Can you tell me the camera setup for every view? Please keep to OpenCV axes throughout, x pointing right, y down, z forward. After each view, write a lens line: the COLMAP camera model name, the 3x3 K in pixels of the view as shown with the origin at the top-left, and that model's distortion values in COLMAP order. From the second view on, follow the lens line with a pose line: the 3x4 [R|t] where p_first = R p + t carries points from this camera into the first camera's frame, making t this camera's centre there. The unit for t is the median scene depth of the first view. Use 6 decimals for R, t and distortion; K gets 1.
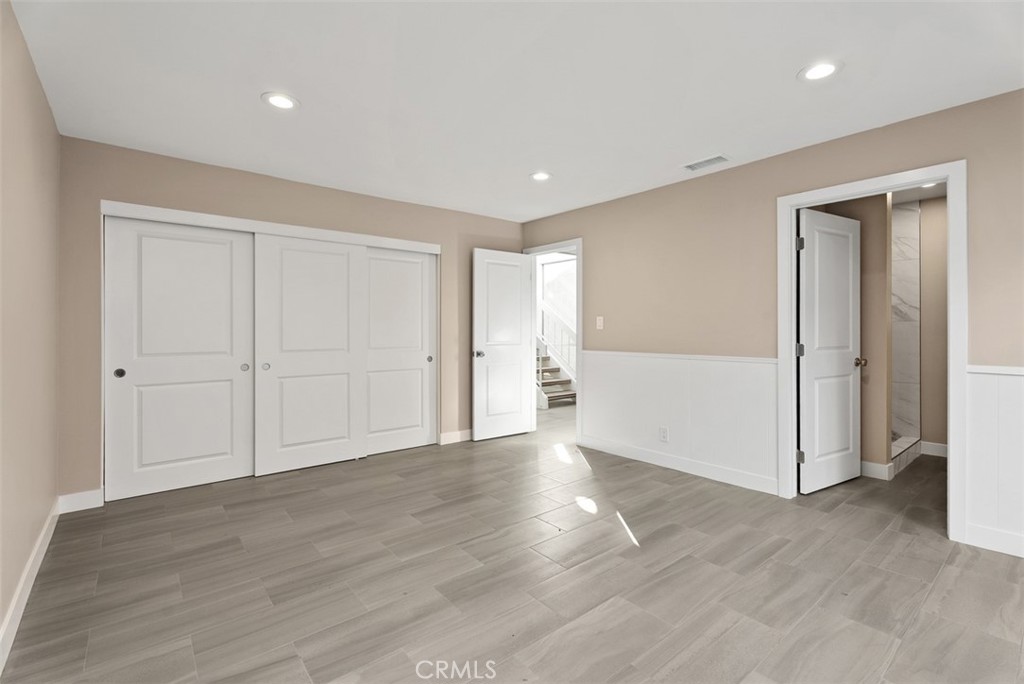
lens RADIAL K [[459.5, 0, 512.9], [0, 459.5, 333.4], [0, 0, 1]] dist [0.001643, 0.000080]
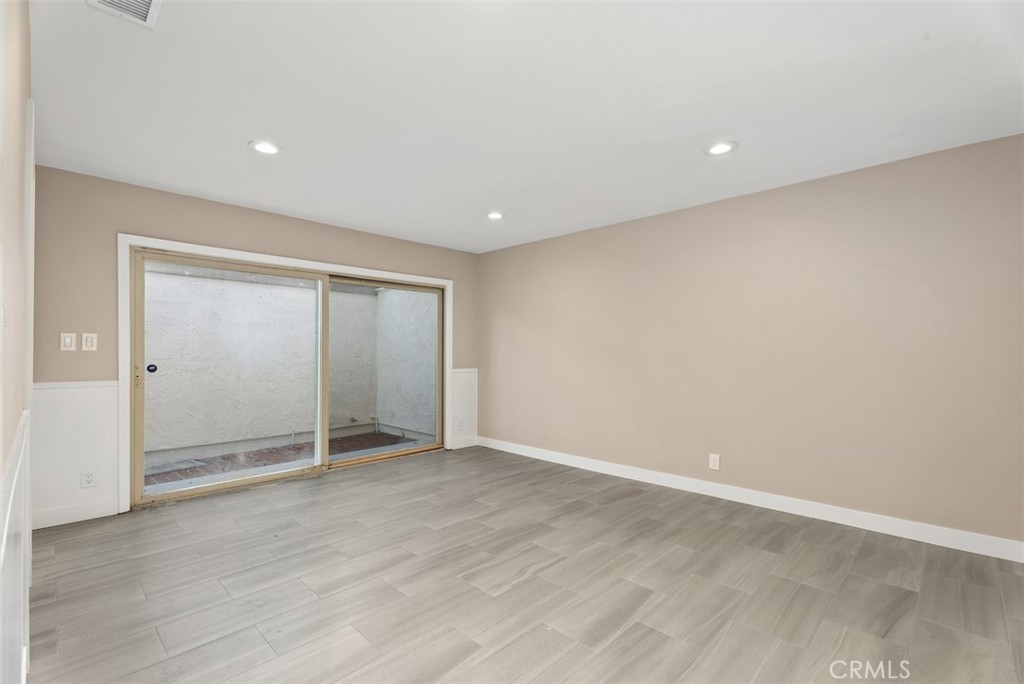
lens RADIAL K [[459.5, 0, 510.2], [0, 459.5, 345.1], [0, 0, 1]] dist [0.001643, 0.000080]
pose [[-0.993619, -0.002832, -0.112750, 0.125385], [-0.002300, 0.999986, -0.004848, -0.020984], [0.112762, -0.004558, -0.993612, 2.035042]]
